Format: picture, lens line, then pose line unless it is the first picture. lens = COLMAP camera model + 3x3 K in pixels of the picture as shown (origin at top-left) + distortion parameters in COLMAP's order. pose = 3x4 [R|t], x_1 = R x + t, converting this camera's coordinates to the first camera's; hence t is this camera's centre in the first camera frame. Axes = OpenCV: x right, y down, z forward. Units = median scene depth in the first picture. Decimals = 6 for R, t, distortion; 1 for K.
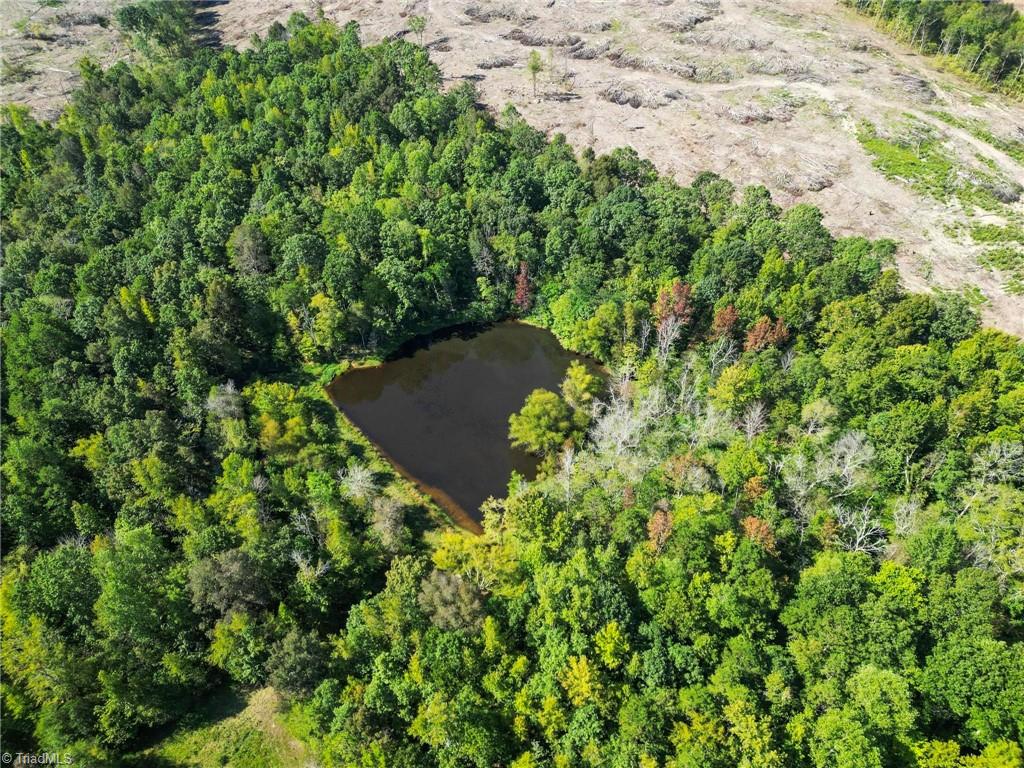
lens RADIAL K [[707.1, 0, 508.8], [0, 707.1, 385.3], [0, 0, 1]] dist [0.051676, -0.030617]
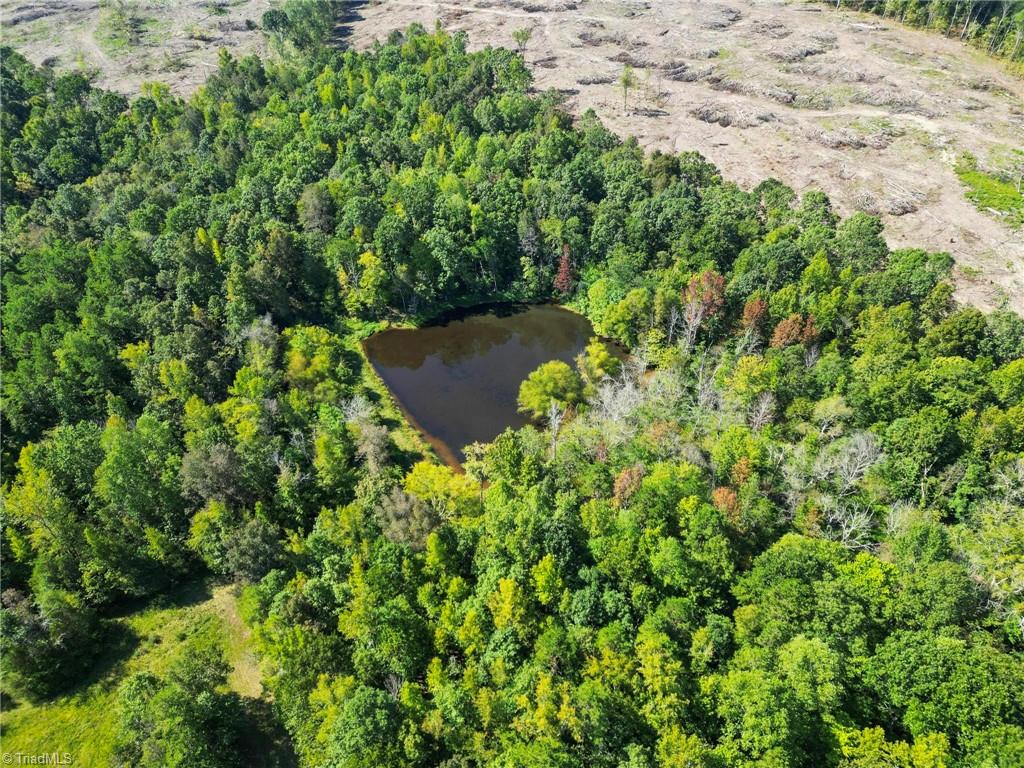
lens RADIAL K [[707.1, 0, 506.7], [0, 707.1, 382.1], [0, 0, 1]] dist [0.051676, -0.030617]
pose [[0.979954, 0.127128, -0.153388, 0.136034], [-0.136593, 0.989220, -0.052790, 0.099689], [0.145024, 0.072683, 0.986755, -0.003974]]
